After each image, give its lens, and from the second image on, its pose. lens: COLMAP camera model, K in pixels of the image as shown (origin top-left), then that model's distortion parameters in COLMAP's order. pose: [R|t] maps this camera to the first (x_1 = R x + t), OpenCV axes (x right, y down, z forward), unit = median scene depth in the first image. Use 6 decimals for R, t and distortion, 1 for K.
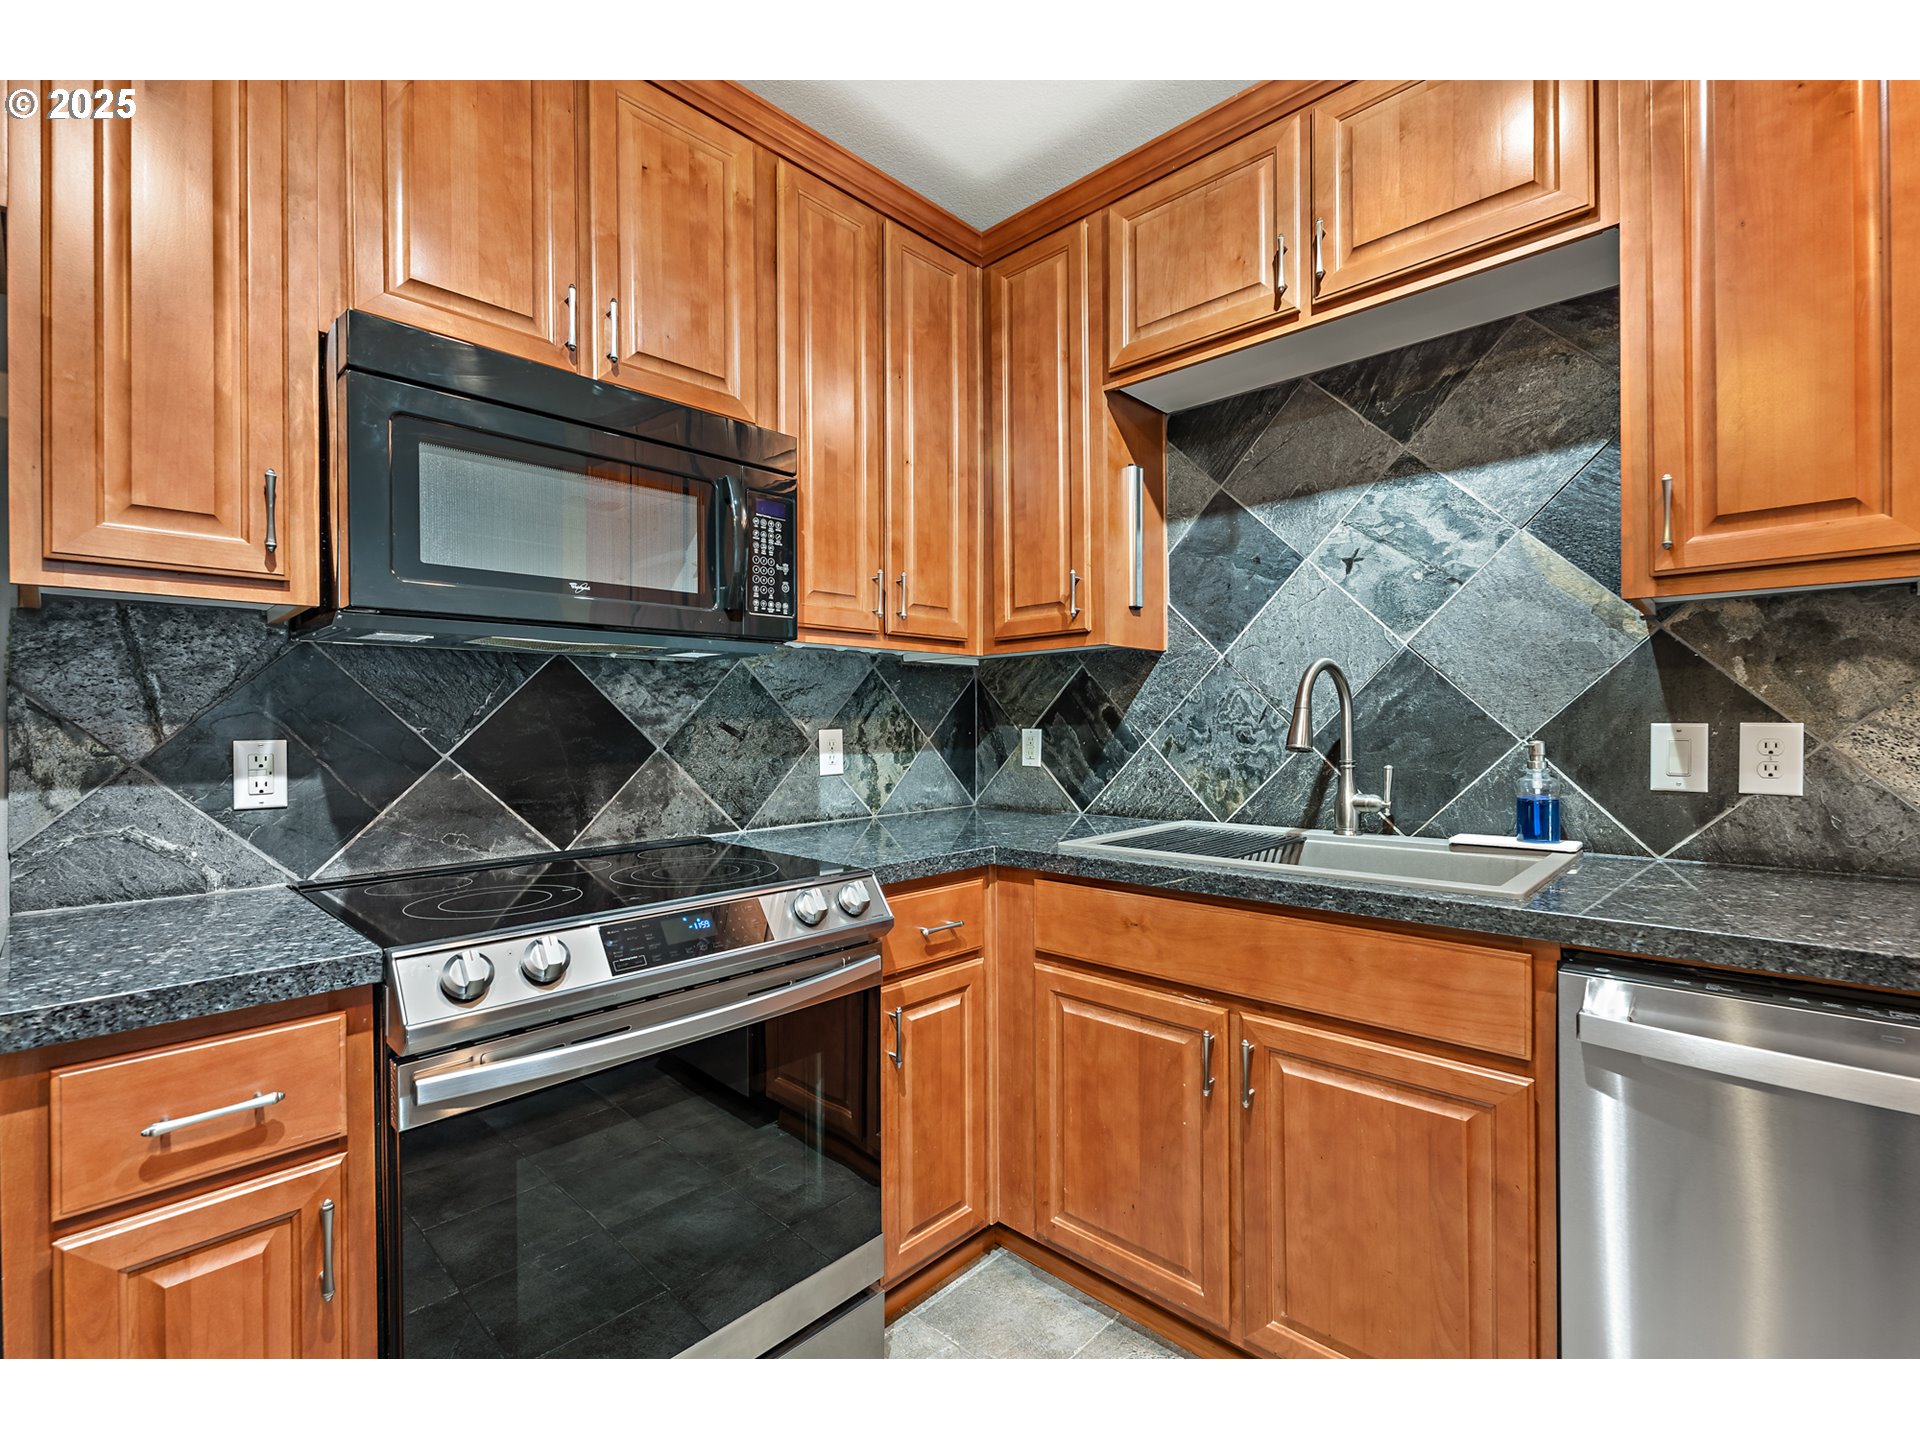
lens RADIAL K [[846.1, 0, 960.9], [0, 846.1, 727.2], [0, 0, 1]] dist [-0.001536, -0.000087]
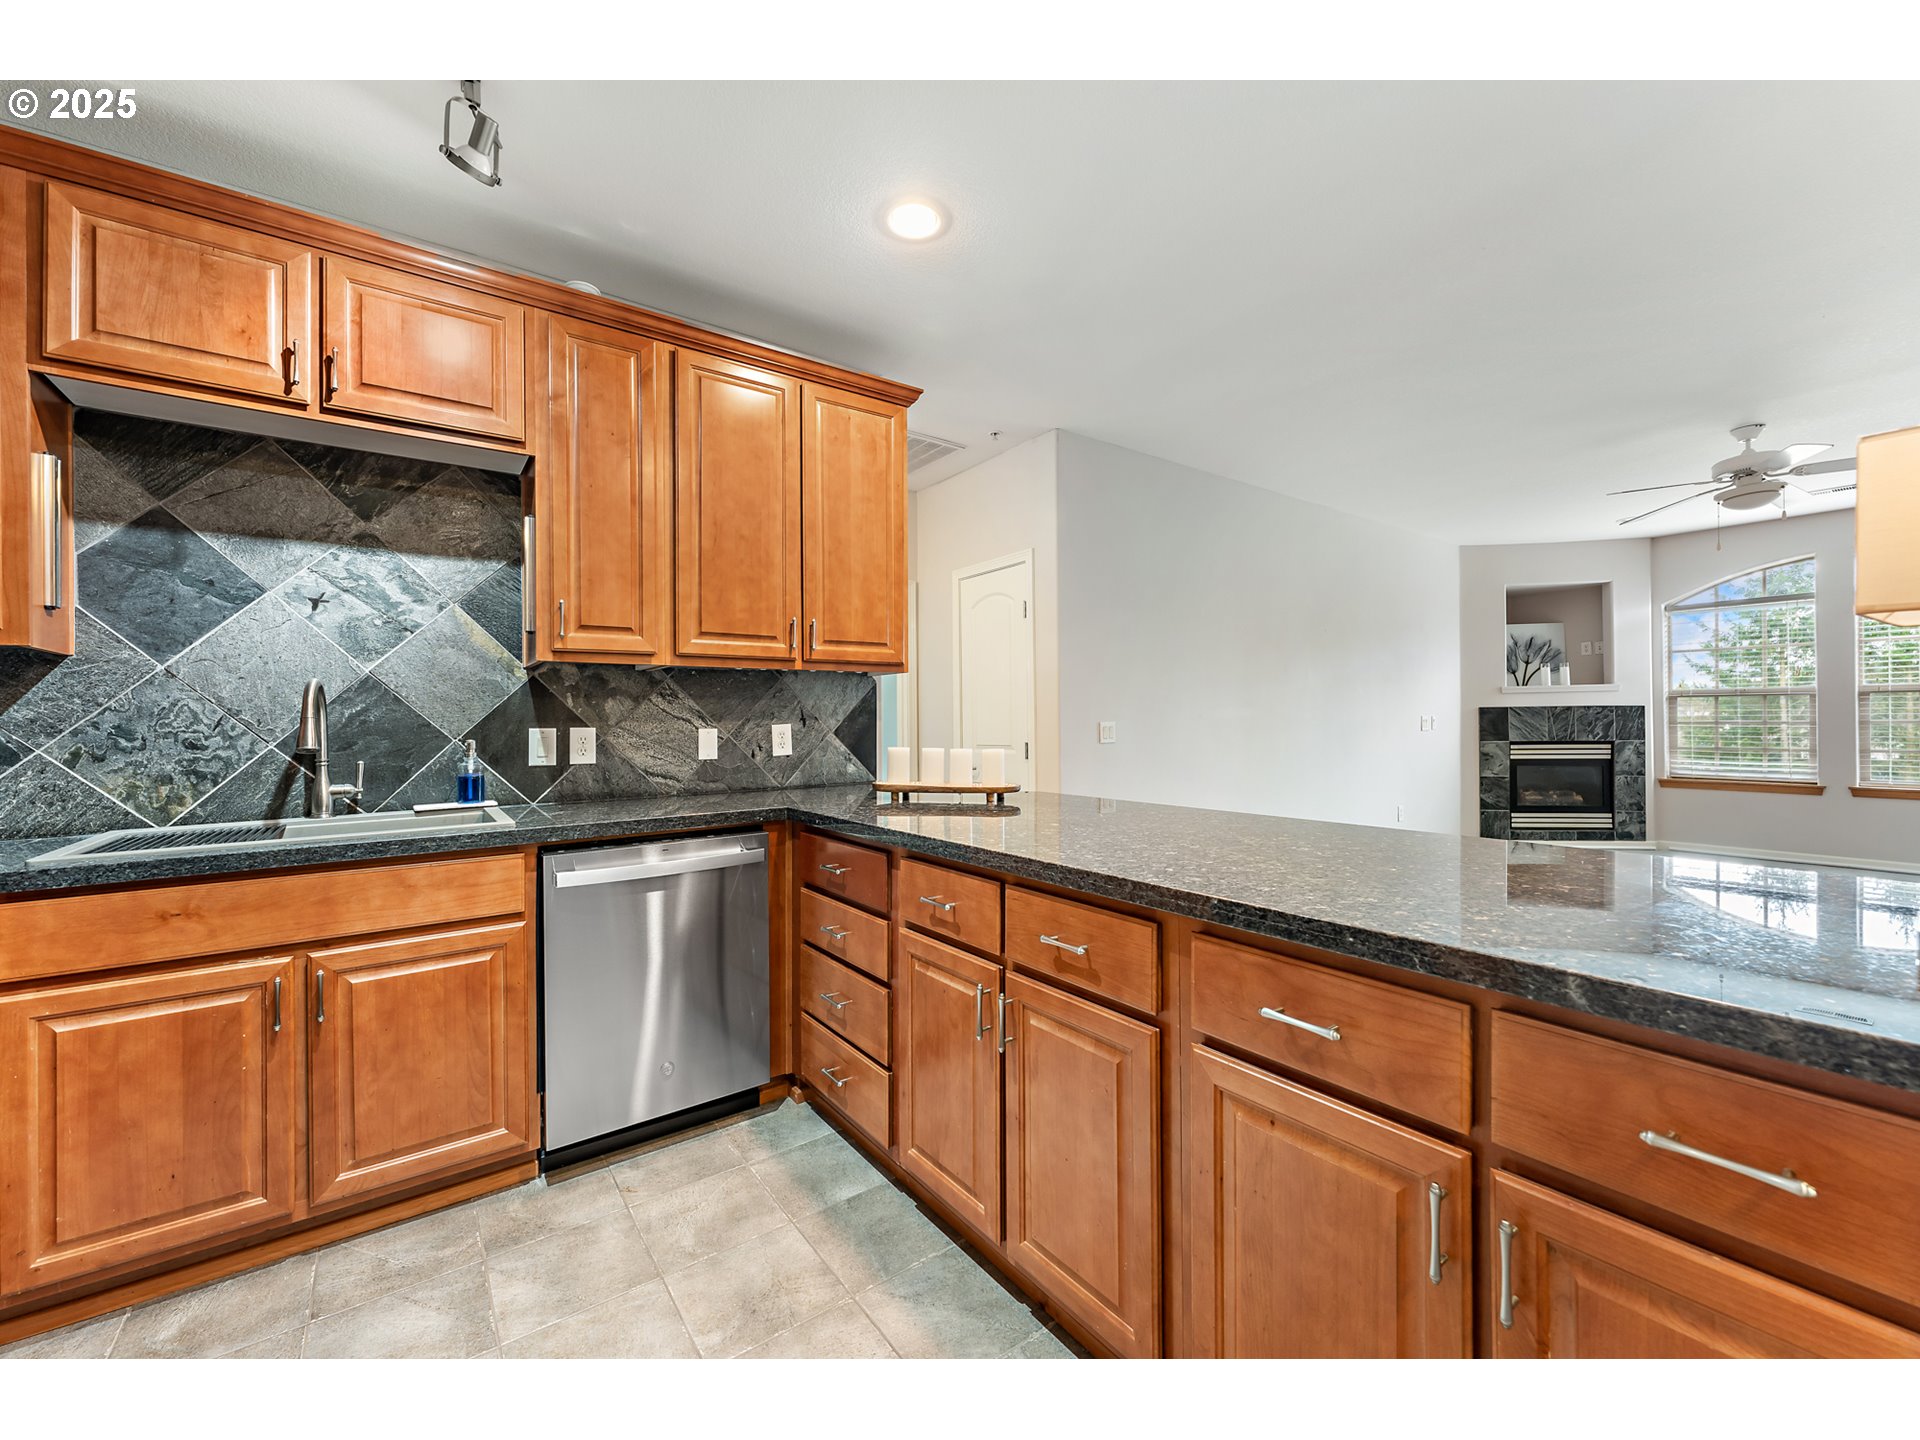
lens RADIAL K [[775.3, 0, 965.5], [0, 775.3, 714.7], [0, 0, 1]] dist [0.001881, 0.000503]
pose [[0.180661, 0.013349, 0.983455, -0.518373], [0.014637, 0.999761, -0.016259, 0.005616], [-0.983436, 0.017332, 0.180423, -0.161865]]
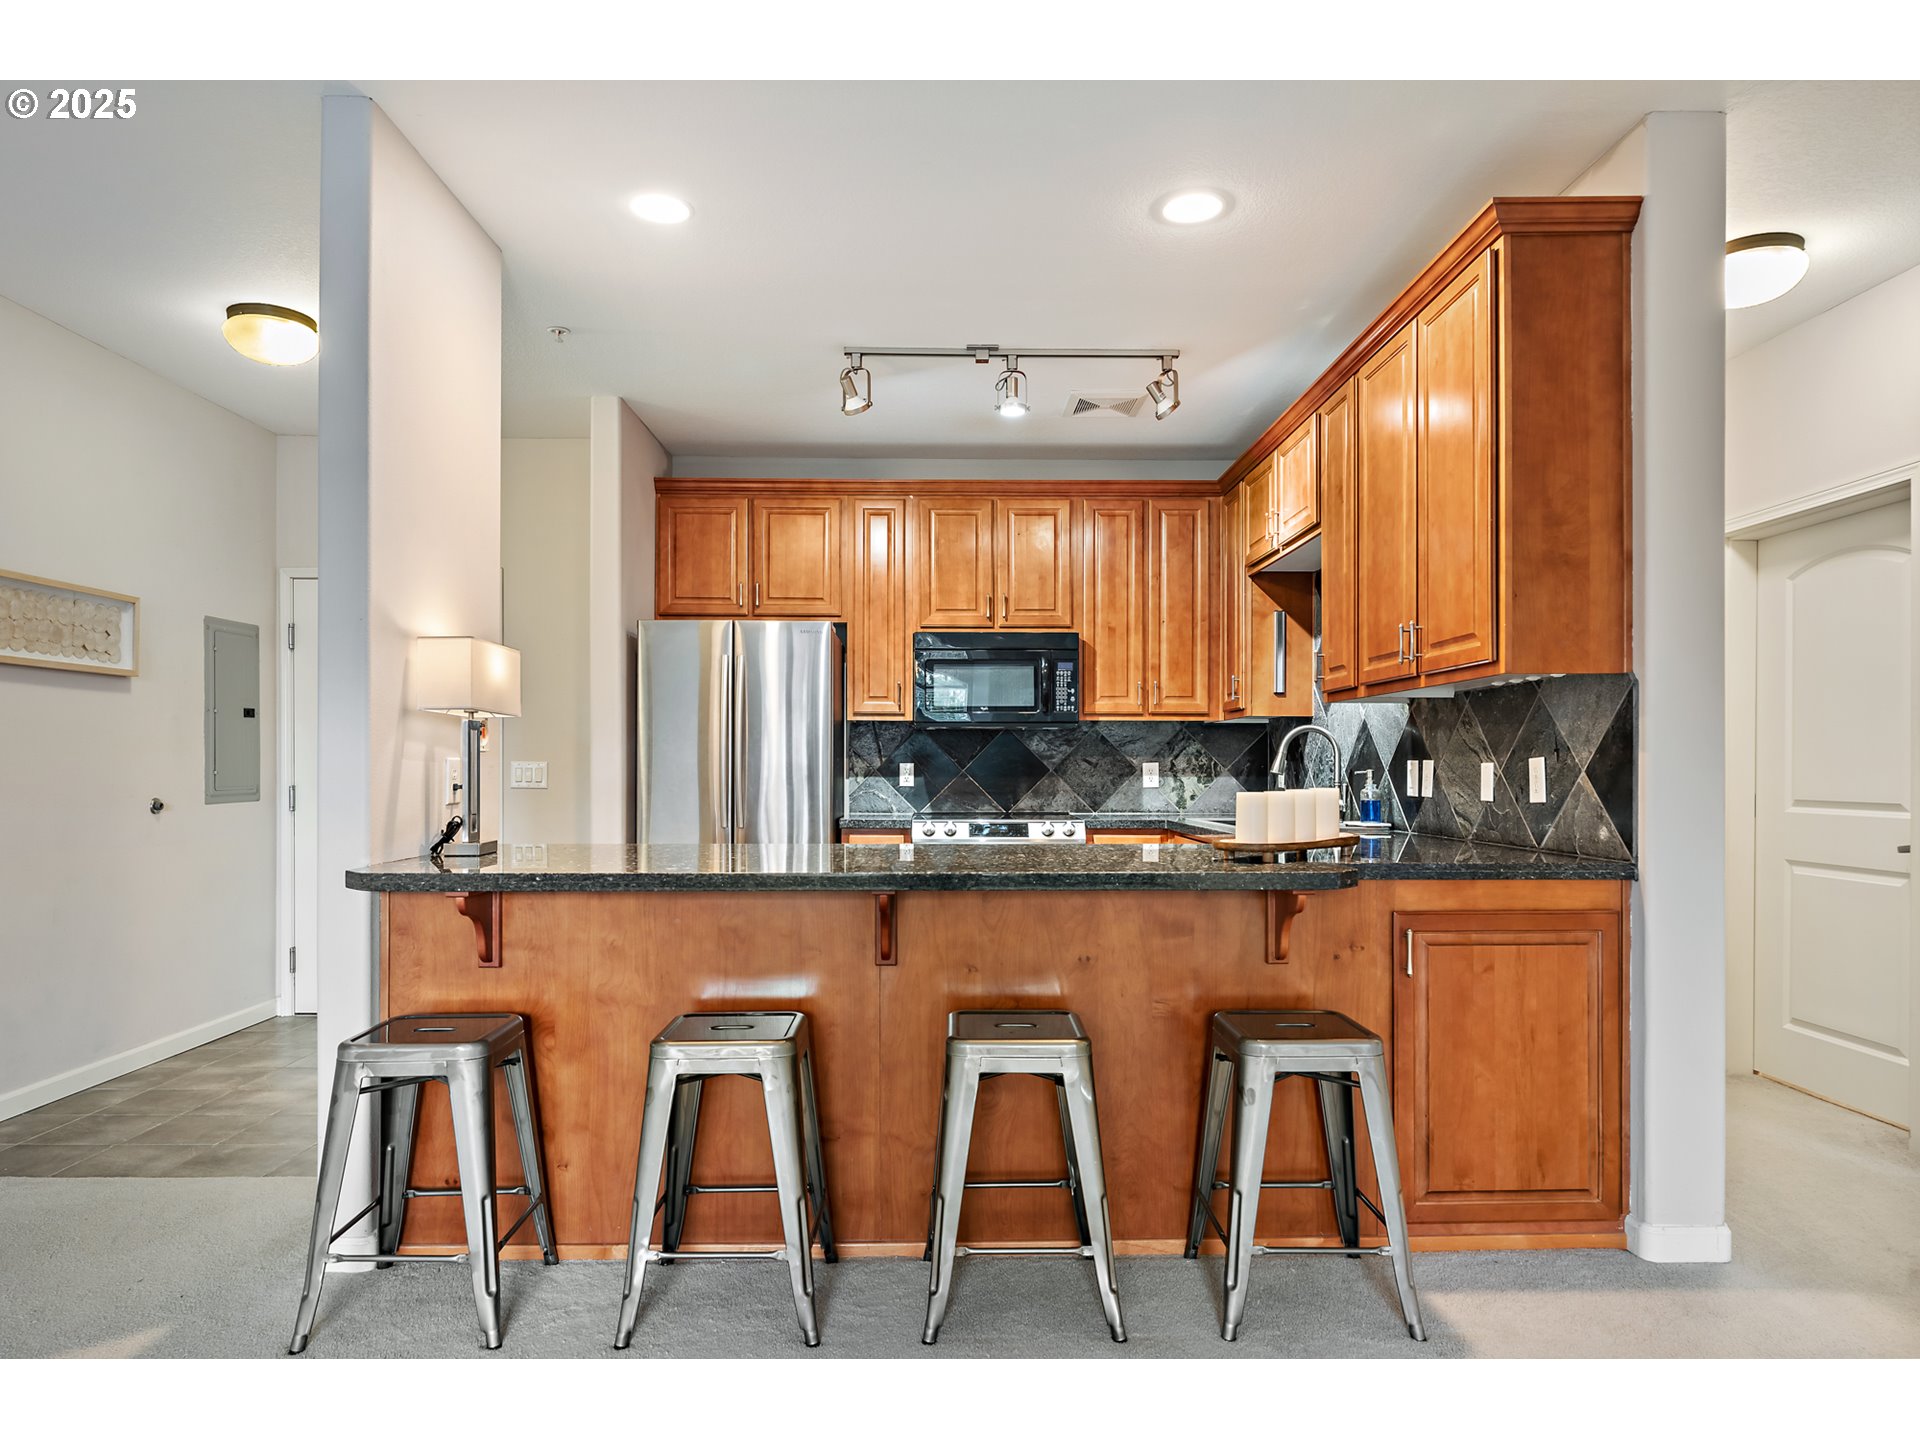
lens RADIAL K [[1162.0, 0, 955.5], [0, 1162.0, 764.0], [0, 0, 1]] dist [0.001839, 0.000523]
pose [[0.698447, 0.007493, -0.715622, 1.654068], [-0.010820, 0.999941, -0.000089, 0.012432], [0.715580, 0.007805, 0.698487, -1.289937]]
